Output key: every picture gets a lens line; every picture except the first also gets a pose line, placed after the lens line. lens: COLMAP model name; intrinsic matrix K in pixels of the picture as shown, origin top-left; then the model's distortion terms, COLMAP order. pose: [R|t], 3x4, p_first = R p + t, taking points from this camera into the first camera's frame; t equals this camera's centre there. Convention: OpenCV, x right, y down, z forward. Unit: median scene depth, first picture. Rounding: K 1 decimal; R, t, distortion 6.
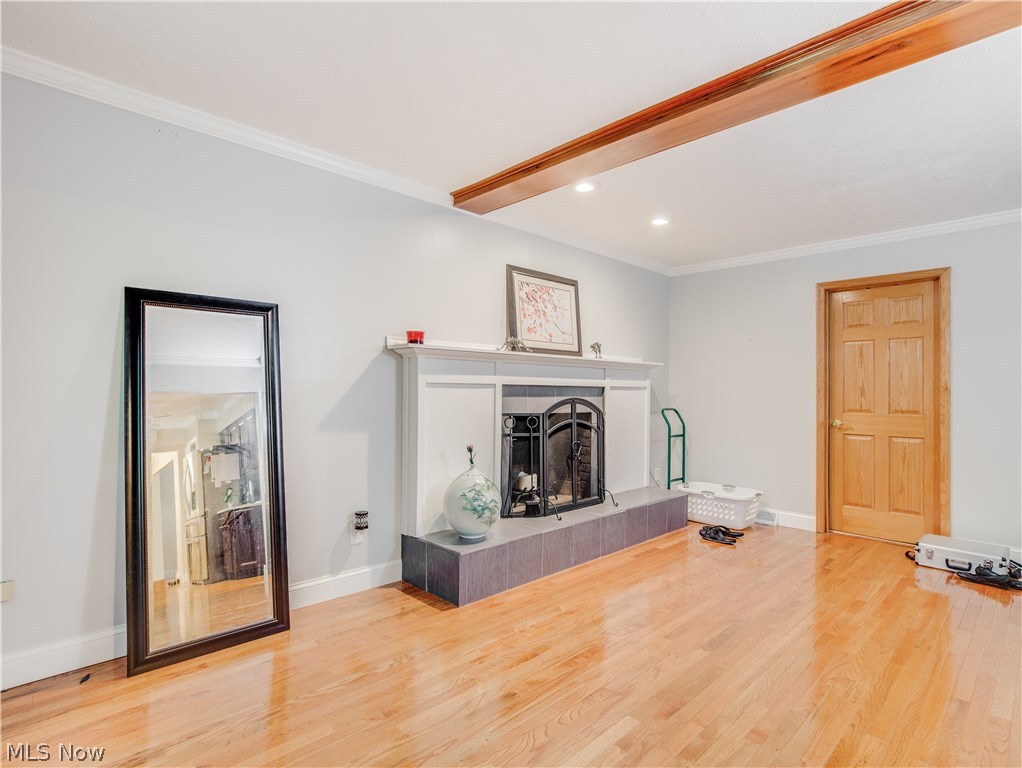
lens RADIAL K [[529.6, 0, 511.0], [0, 529.6, 384.0], [0, 0, 1]] dist [-0.008029, -0.000427]
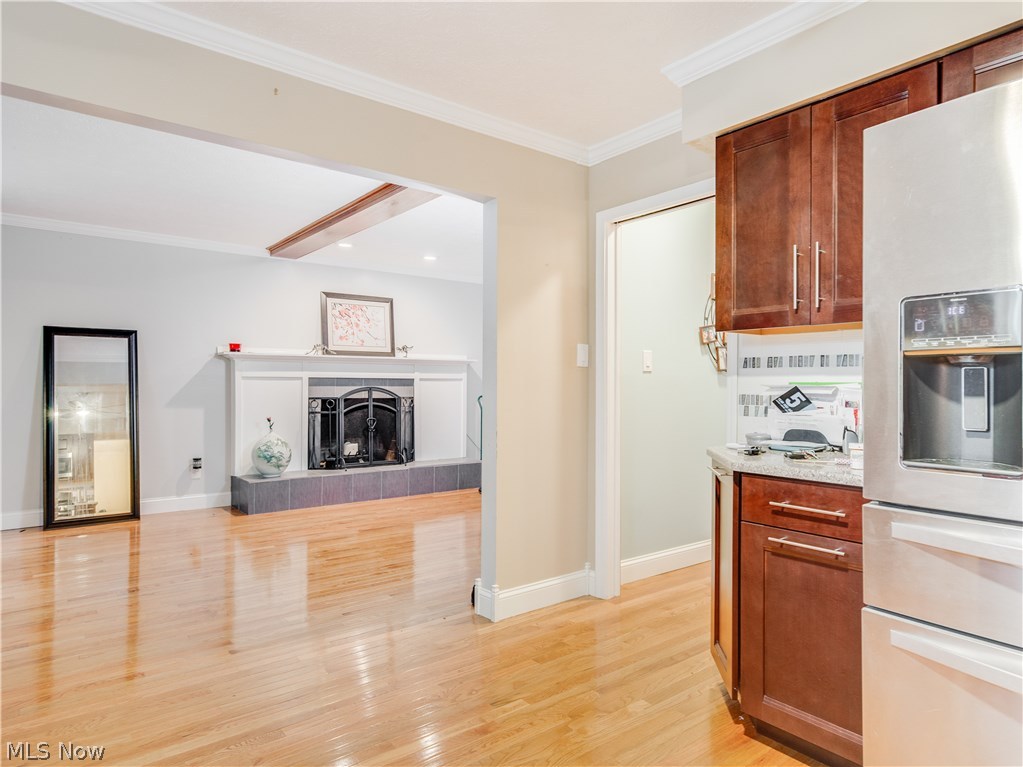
lens RADIAL K [[619.0, 0, 507.5], [0, 619.0, 385.4], [0, 0, 1]] dist [0.001105, 0.000590]
pose [[0.994367, -0.002050, -0.105974, 0.697083], [0.003825, 0.999856, 0.016549, -0.003297], [0.105925, -0.016861, 0.994231, -0.619242]]
